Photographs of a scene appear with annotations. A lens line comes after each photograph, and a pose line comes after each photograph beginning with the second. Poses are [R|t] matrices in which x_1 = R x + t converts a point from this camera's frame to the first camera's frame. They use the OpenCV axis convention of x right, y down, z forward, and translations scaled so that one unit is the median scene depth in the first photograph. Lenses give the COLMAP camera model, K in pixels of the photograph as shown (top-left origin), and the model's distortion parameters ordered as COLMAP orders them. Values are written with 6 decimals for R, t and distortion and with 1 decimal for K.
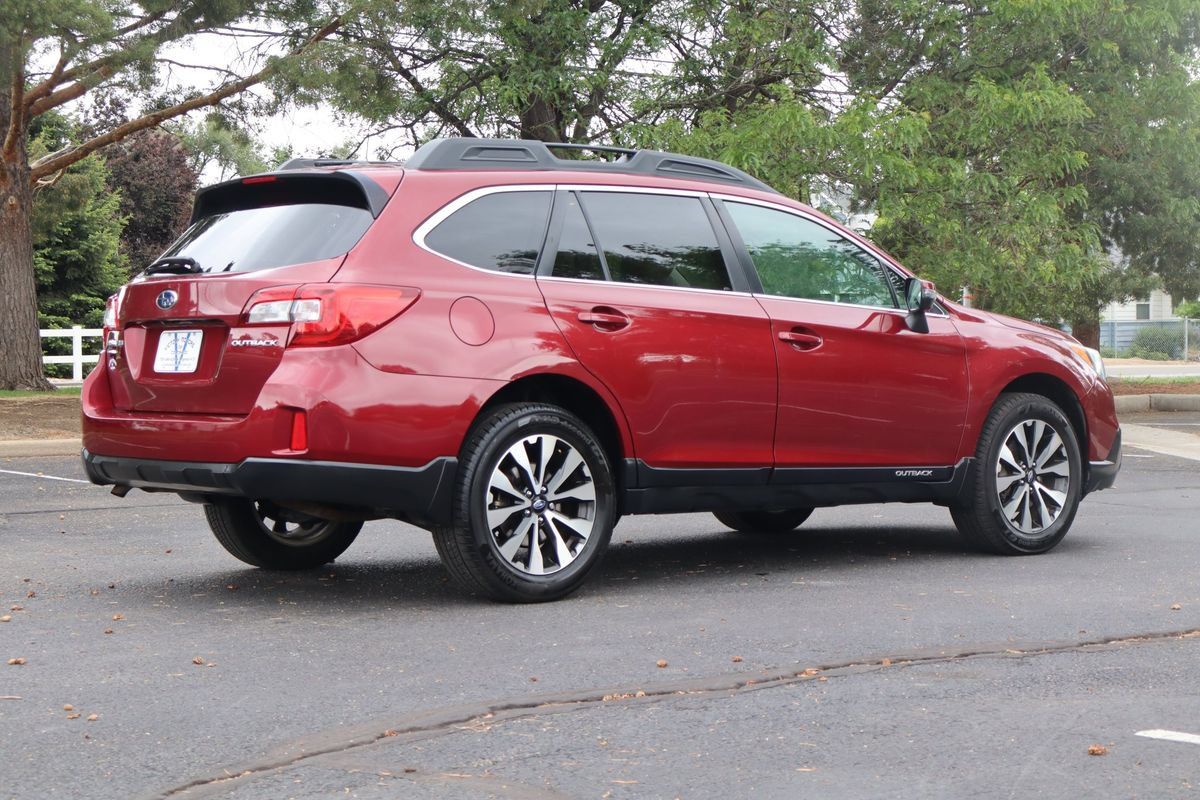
lens RADIAL K [[2156.3, 0, 600.0], [0, 2156.3, 400.0], [0, 0, 1]] dist [0.003971, -0.060095]
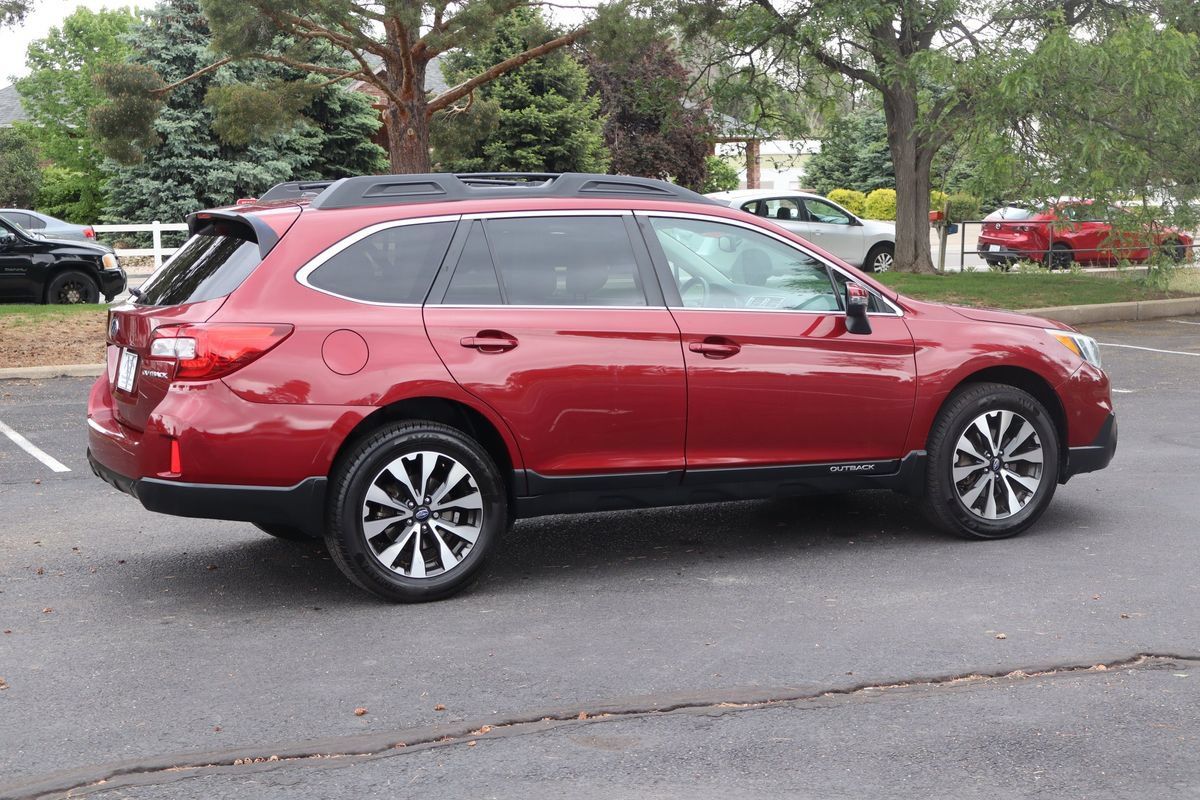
lens RADIAL K [[1844.9, 0, 600.0], [0, 1844.9, 400.0], [0, 0, 1]] dist [0.009409, 0.051109]
pose [[0.964624, 0.012594, -0.263327, 0.305118], [0.009221, 0.996635, 0.081446, -0.085157], [0.263467, -0.080993, 0.961262, 0.121739]]
